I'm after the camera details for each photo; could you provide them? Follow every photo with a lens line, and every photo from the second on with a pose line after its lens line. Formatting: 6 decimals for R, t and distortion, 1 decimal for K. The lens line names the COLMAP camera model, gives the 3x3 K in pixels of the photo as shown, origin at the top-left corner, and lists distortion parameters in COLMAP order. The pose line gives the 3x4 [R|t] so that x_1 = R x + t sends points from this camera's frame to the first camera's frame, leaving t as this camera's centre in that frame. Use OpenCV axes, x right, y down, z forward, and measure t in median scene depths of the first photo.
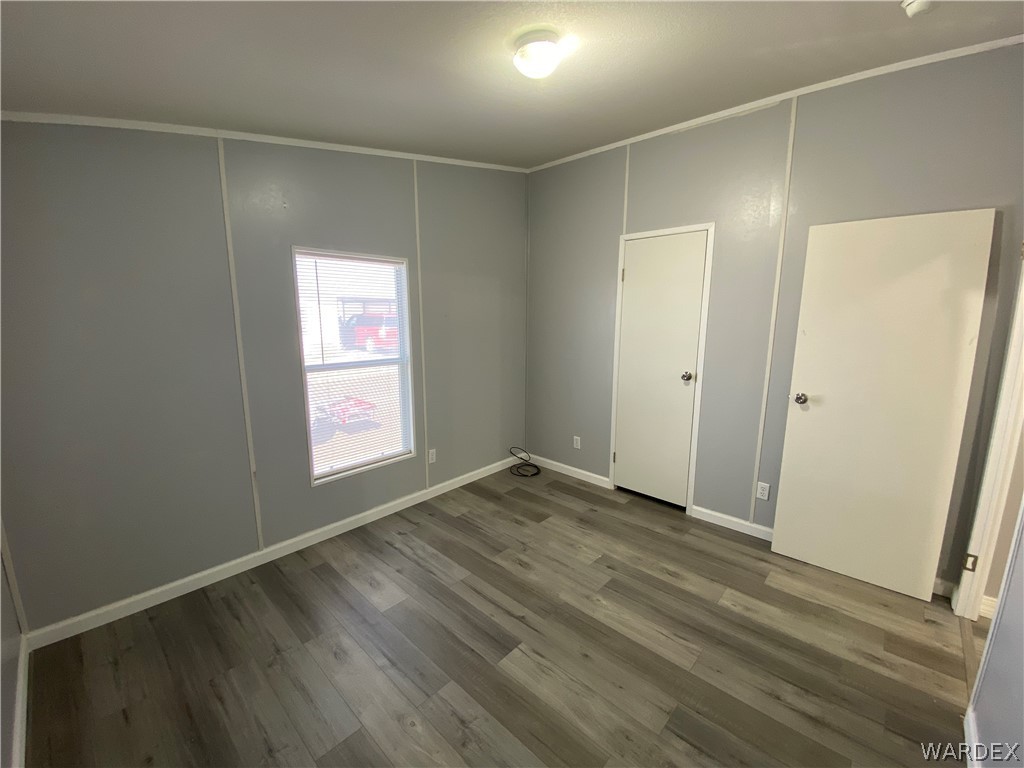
lens RADIAL K [[415.6, 0, 506.6], [0, 415.6, 382.6], [0, 0, 1]] dist [0.017615, -0.018318]
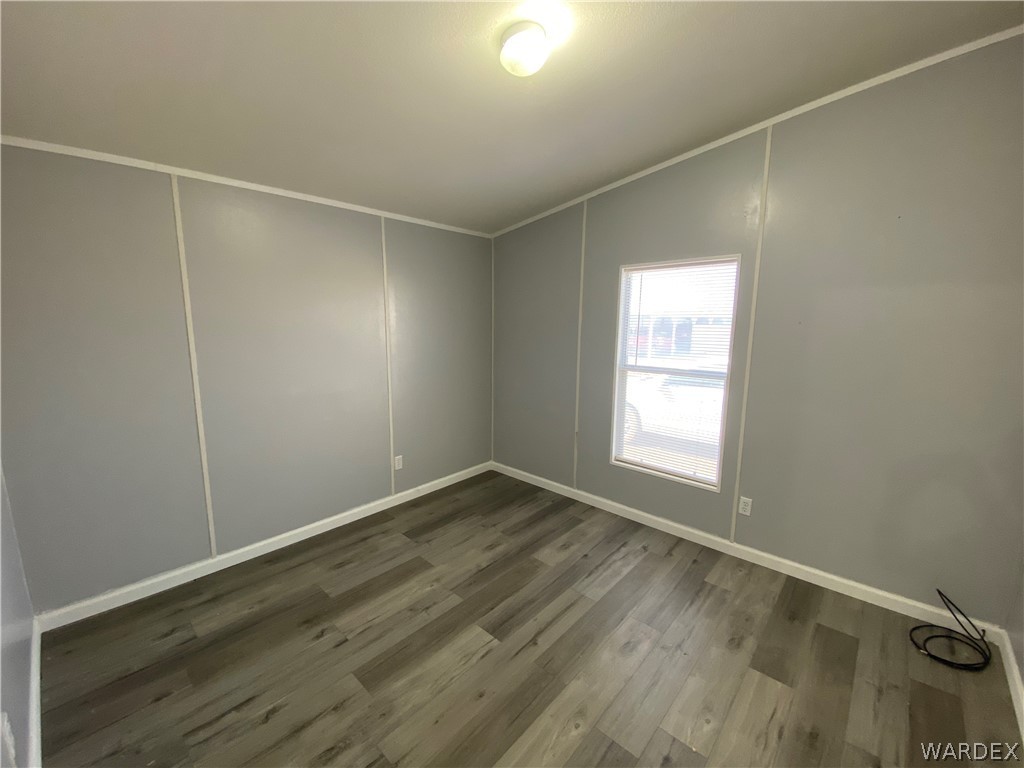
lens RADIAL K [[415.6, 0, 517.0], [0, 415.6, 382.4], [0, 0, 1]] dist [0.017615, -0.018318]
pose [[0.023871, 0.149109, -0.988533, 0.722905], [-0.177478, 0.973740, 0.142592, -0.109566], [0.983835, 0.172039, 0.049707, 0.671118]]
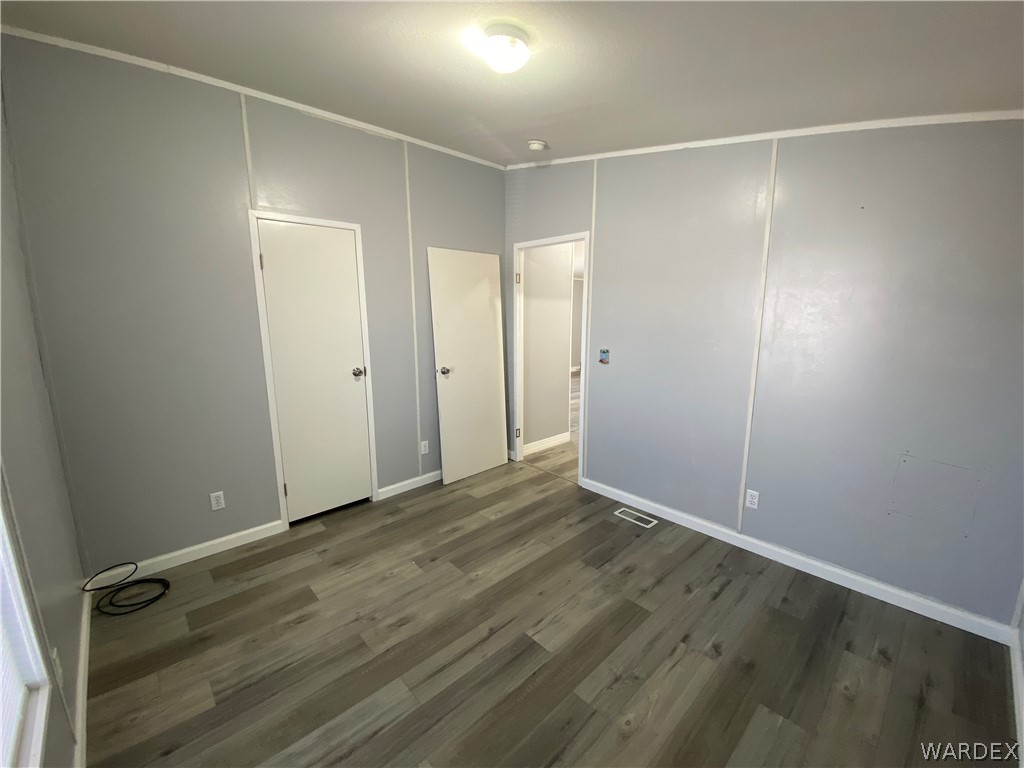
lens RADIAL K [[415.6, 0, 511.7], [0, 415.6, 382.9], [0, 0, 1]] dist [0.017615, -0.018318]
pose [[0.068904, -0.180313, 0.981193, -0.653094], [0.175080, 0.970452, 0.166044, -0.110938], [-0.982140, 0.160346, 0.098437, 0.635523]]
